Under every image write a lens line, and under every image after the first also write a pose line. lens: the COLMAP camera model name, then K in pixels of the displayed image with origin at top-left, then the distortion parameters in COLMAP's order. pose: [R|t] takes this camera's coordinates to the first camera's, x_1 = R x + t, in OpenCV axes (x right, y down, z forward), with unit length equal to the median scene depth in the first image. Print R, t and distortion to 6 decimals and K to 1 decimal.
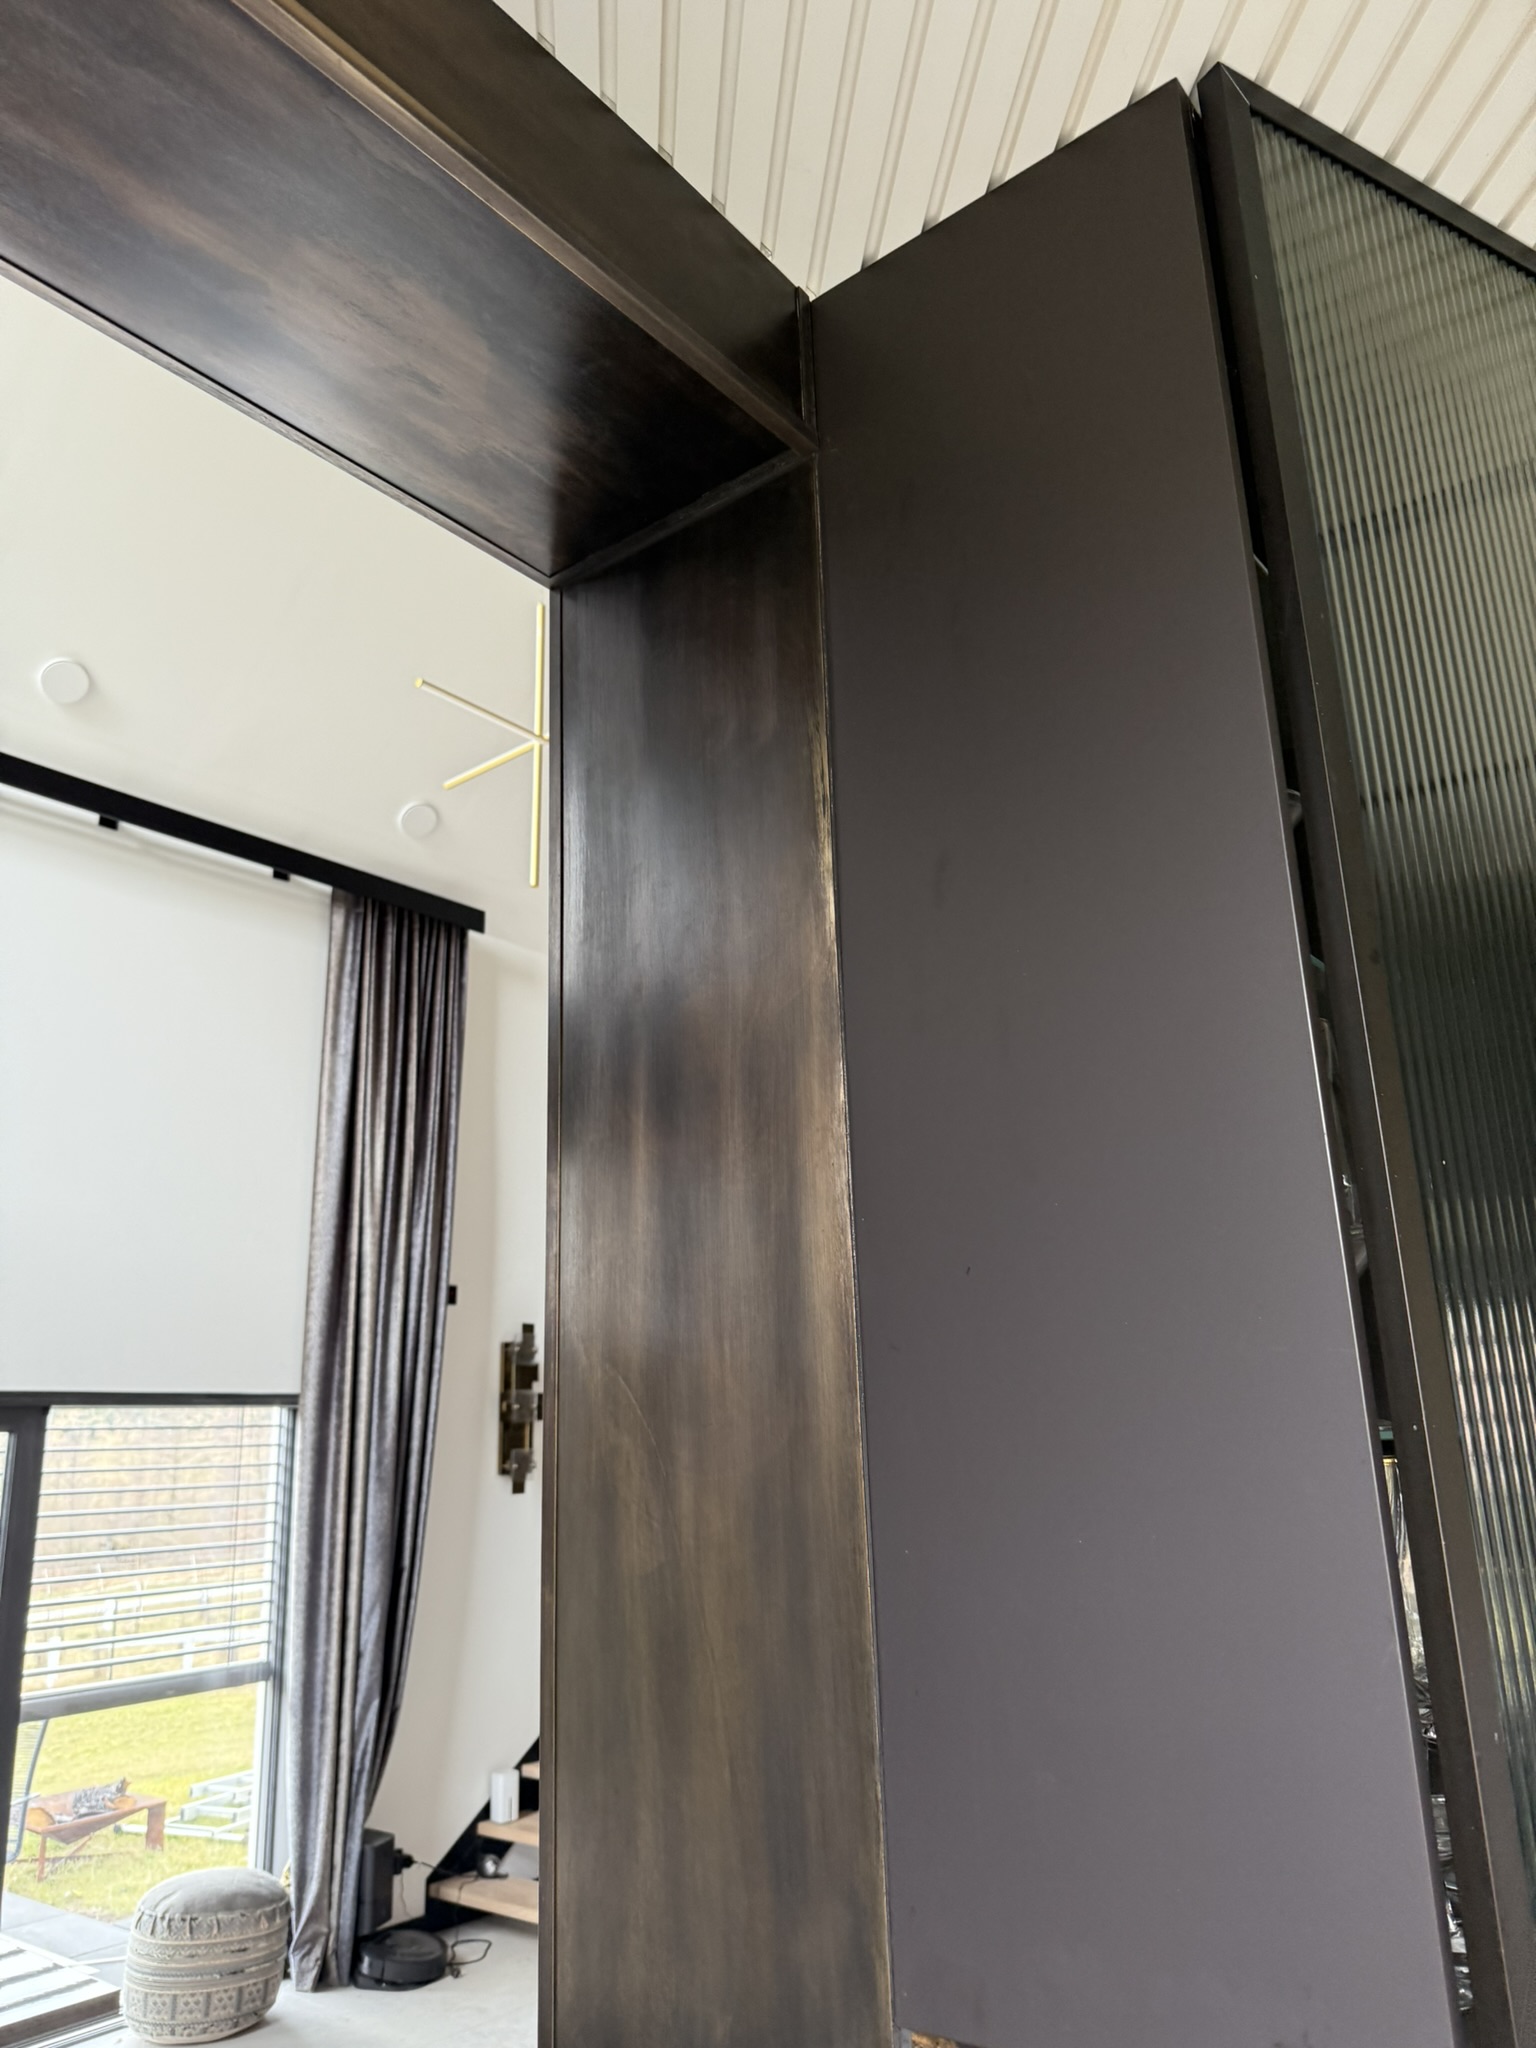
lens RADIAL K [[1453.2, 0, 768.7], [0, 1453.2, 1046.5], [0, 0, 1]] dist [0.068205, -0.076805]
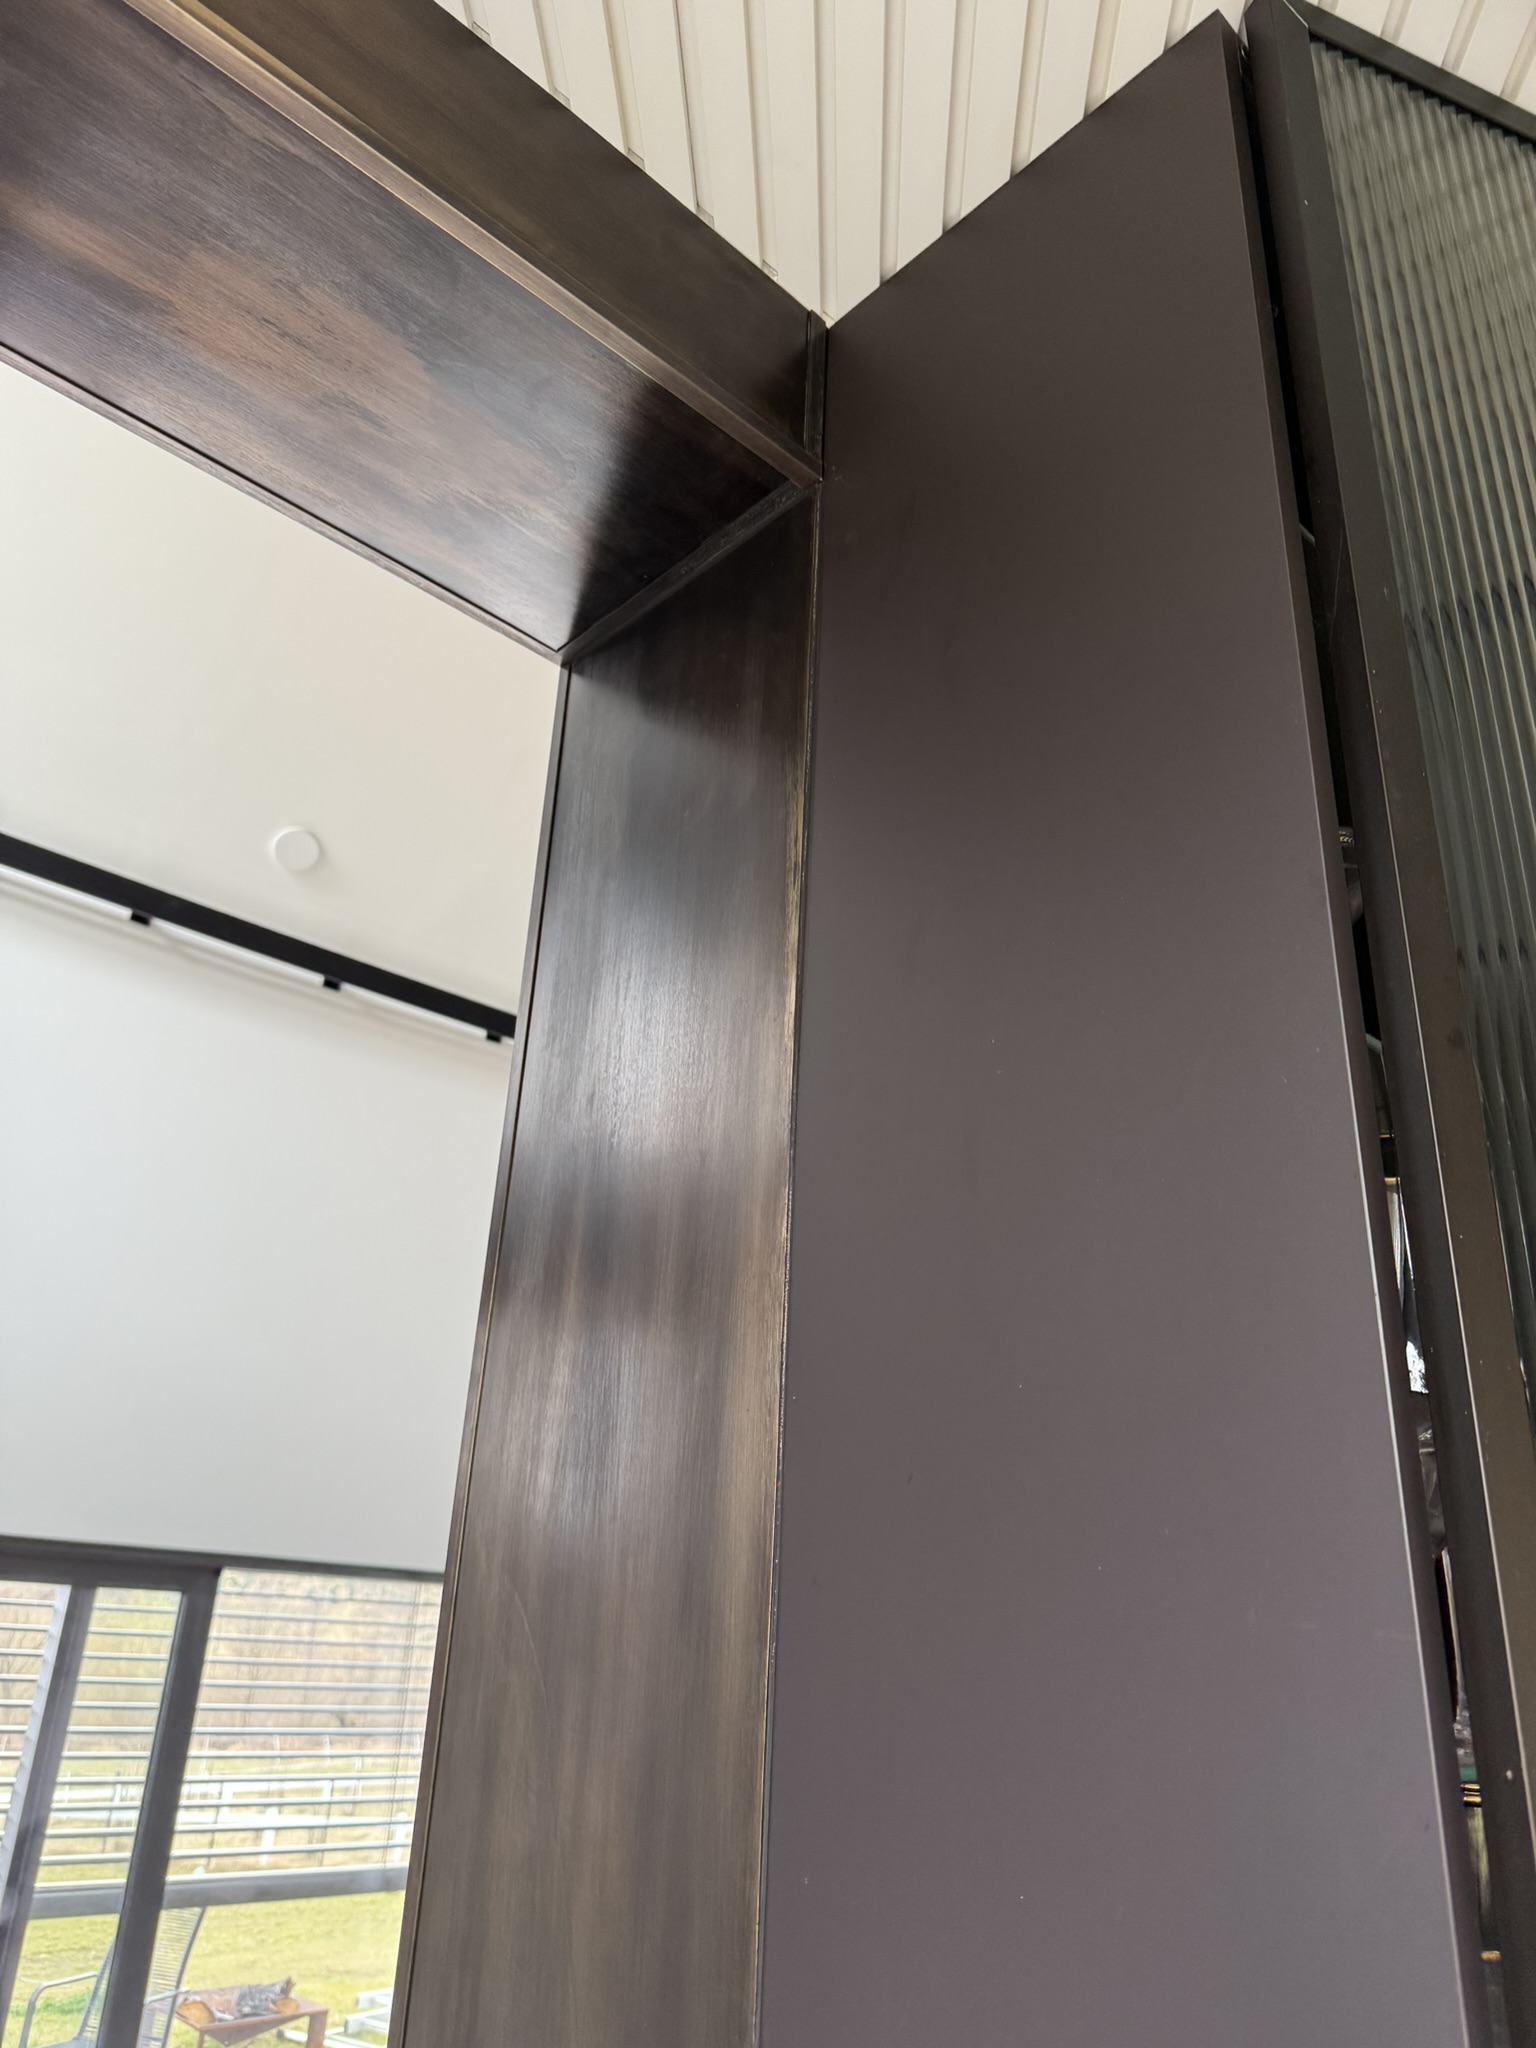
lens RADIAL K [[1464.8, 0, 786.3], [0, 1464.8, 1027.5], [0, 0, 1]] dist [0.044874, -0.049086]
pose [[0.987486, 0.012717, -0.157194, 0.152092], [-0.033977, 0.990492, -0.133310, 0.026112], [0.154004, 0.136983, 0.978529, 0.196913]]
